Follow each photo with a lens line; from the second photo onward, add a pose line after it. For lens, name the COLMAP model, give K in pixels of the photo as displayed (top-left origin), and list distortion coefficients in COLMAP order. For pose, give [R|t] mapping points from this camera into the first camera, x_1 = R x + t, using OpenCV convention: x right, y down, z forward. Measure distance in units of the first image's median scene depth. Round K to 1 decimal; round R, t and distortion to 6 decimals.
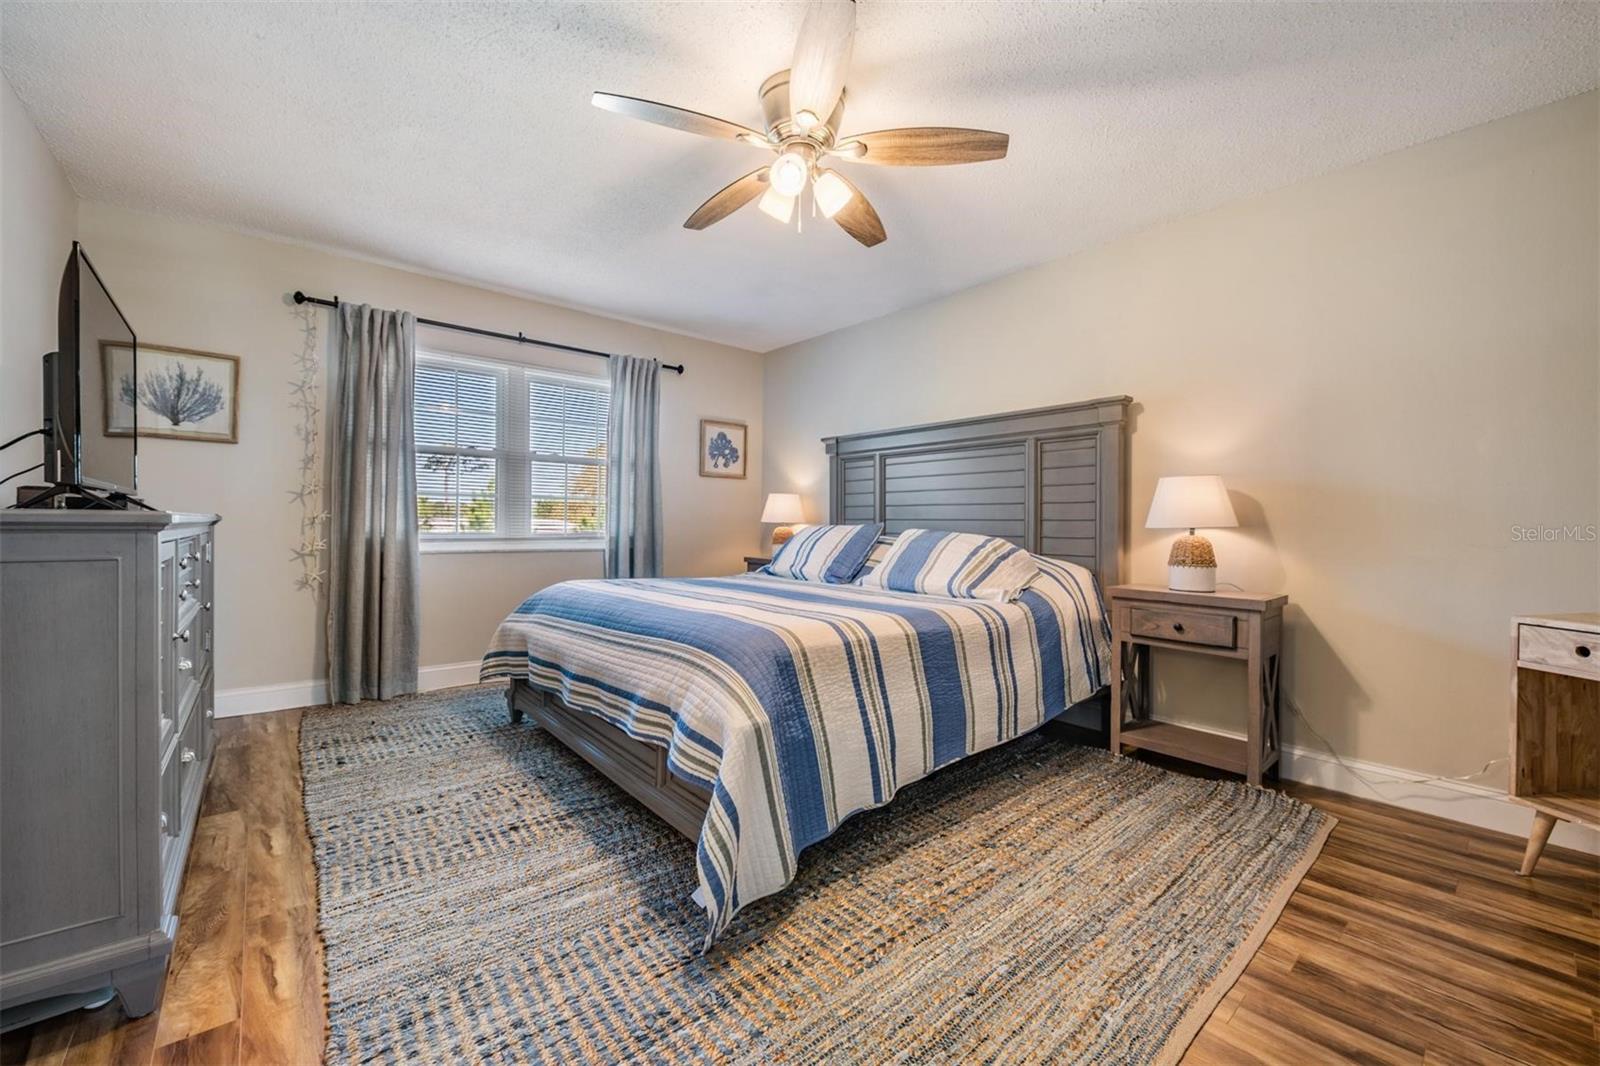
lens RADIAL K [[631.4, 0, 812.0], [0, 631.4, 526.2], [0, 0, 1]] dist [0.001236, -0.002352]
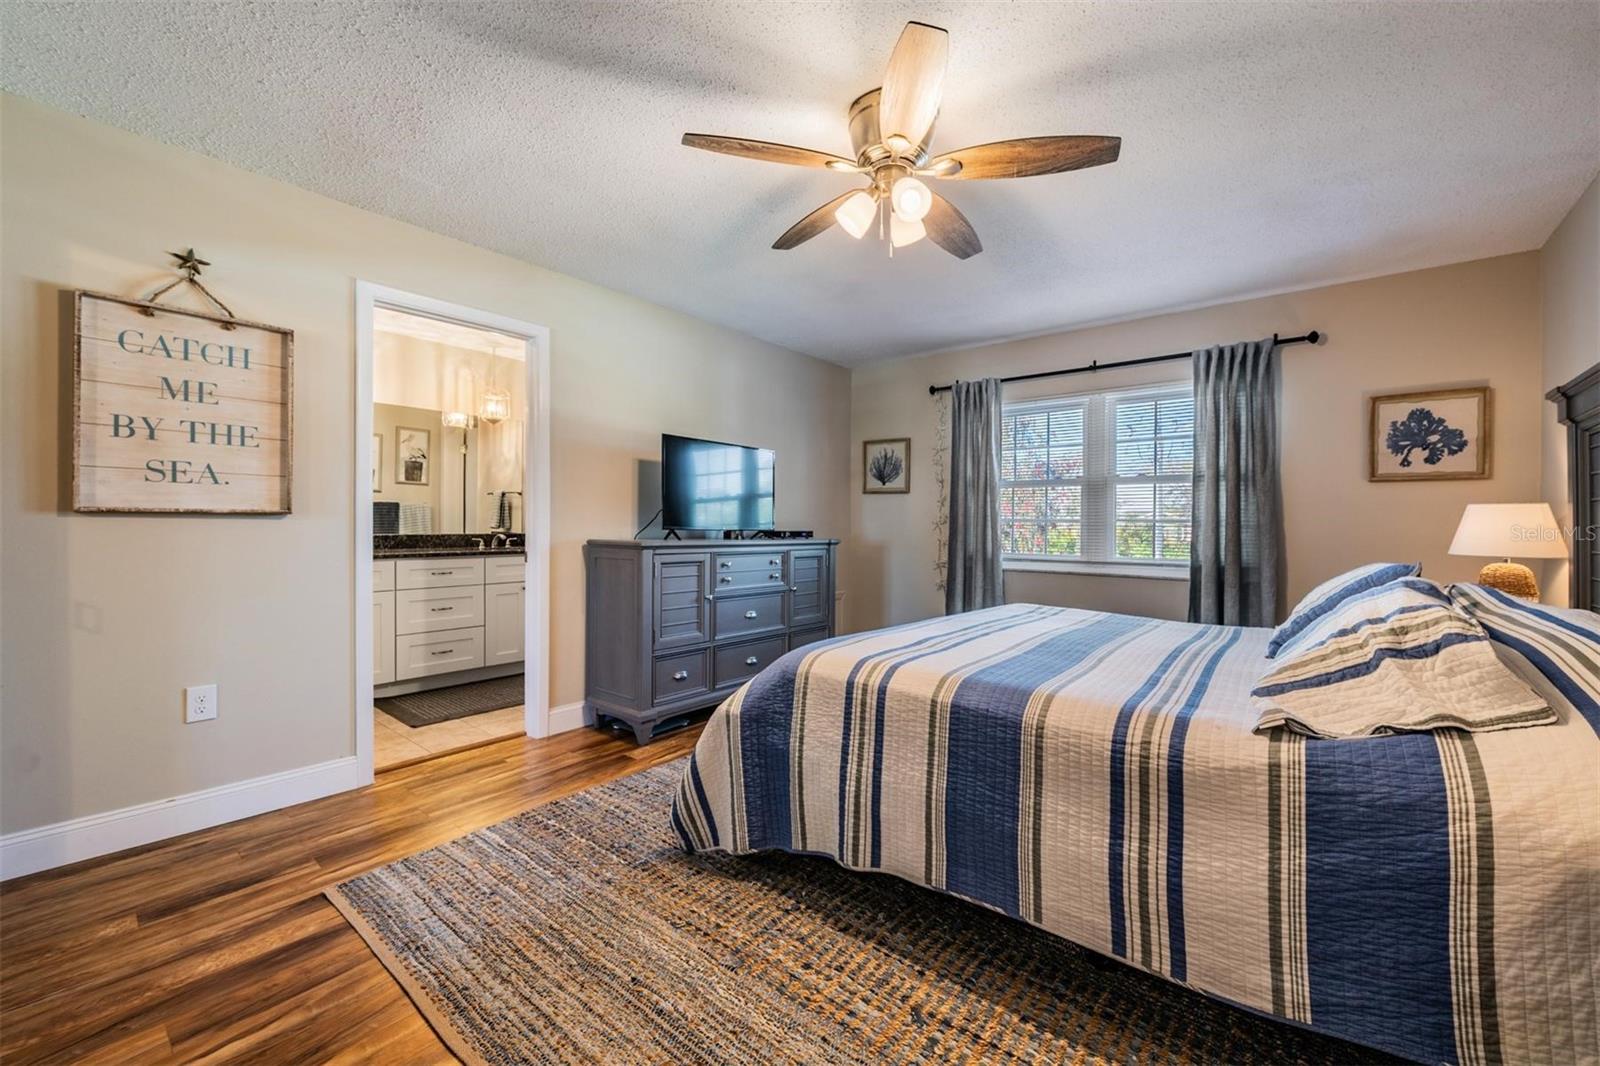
lens RADIAL K [[631.4, 0, 800.1], [0, 631.4, 527.8], [0, 0, 1]] dist [0.001236, -0.002352]
pose [[0.181046, -0.007554, -0.983446, 0.611483], [-0.015100, 0.999831, -0.010459, -0.023556], [0.983359, 0.016743, 0.180902, 0.465087]]
